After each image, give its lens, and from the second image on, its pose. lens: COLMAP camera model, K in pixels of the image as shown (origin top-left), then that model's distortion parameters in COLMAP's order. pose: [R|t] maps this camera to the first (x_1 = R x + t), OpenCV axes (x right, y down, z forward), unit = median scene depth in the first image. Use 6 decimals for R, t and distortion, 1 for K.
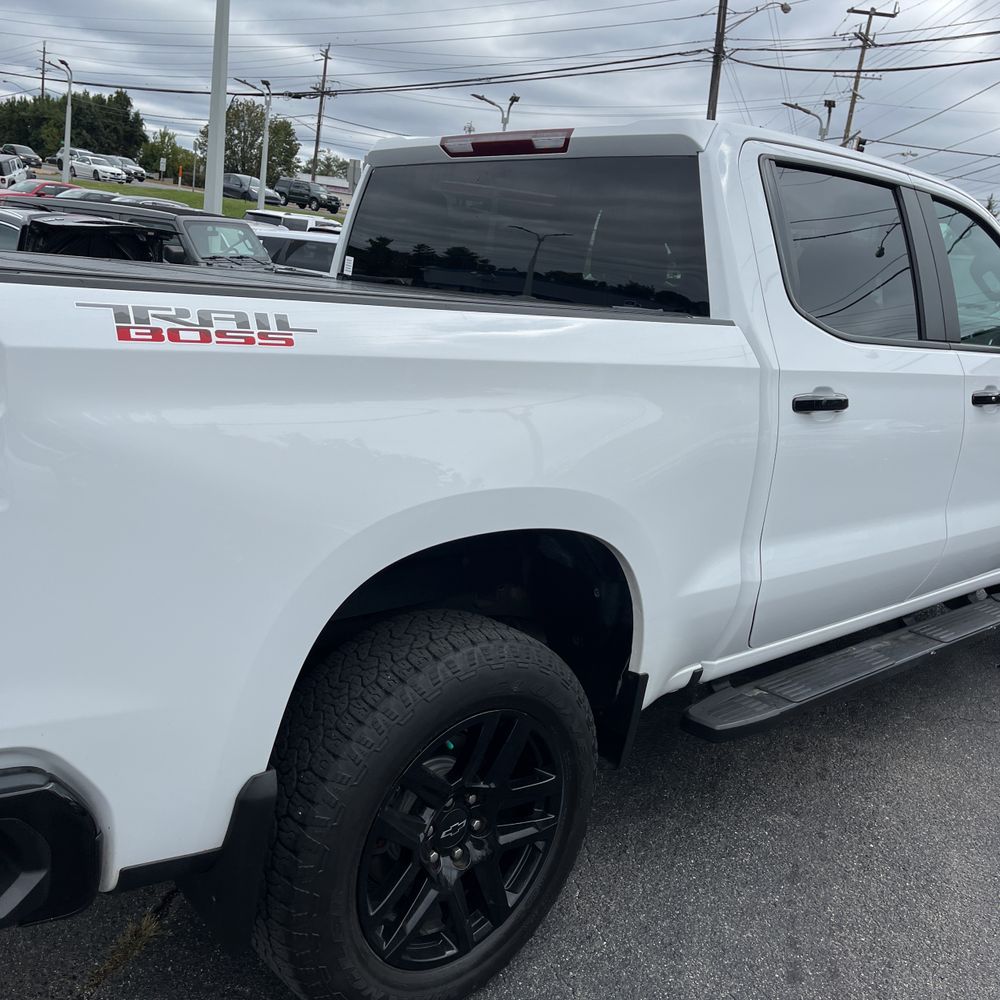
lens RADIAL K [[1020.2, 0, 490.0], [0, 1020.2, 492.1], [0, 0, 1]] dist [0.032952, 0.000000]
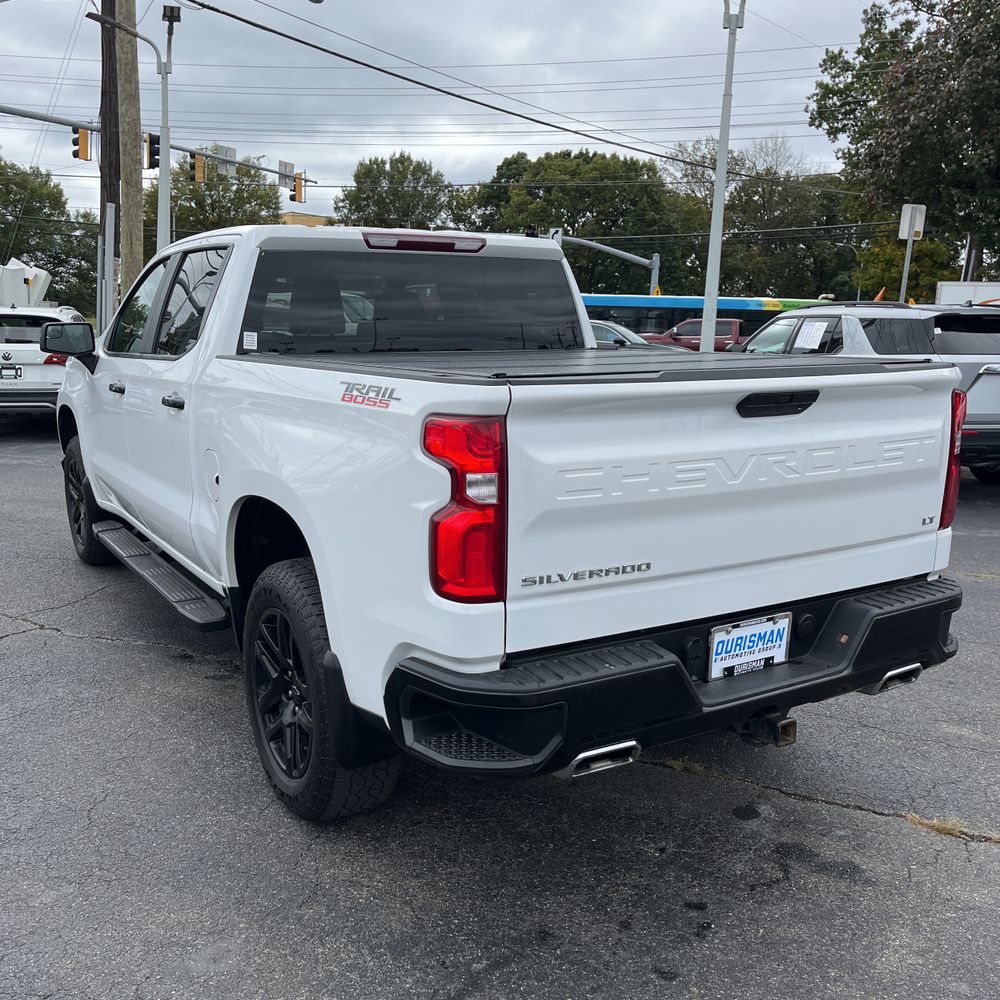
lens RADIAL K [[1020.2, 0, 489.6], [0, 1020.2, 495.2], [0, 0, 1]] dist [0.032952, 0.000000]
pose [[0.197876, -0.250377, 0.947711, -1.422387], [0.216904, 0.954045, 0.206763, -0.291710], [-0.955928, 0.164649, 0.243091, 0.657927]]
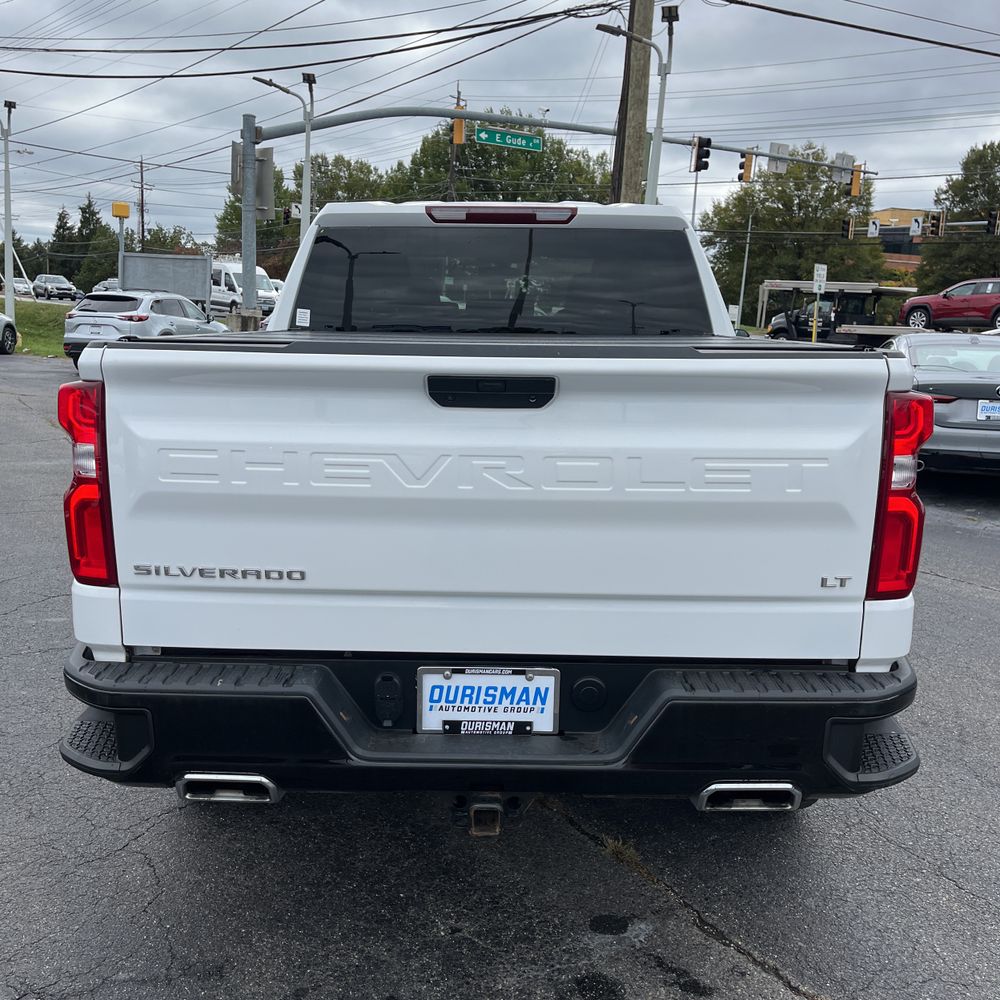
lens RADIAL K [[1020.2, 0, 491.1], [0, 1020.2, 500.4], [0, 0, 1]] dist [0.032952, 0.000000]
pose [[0.685724, -0.203918, 0.698713, -0.992061], [0.195332, 0.976296, 0.093230, -0.118478], [-0.701162, 0.072551, 0.709301, 0.135239]]
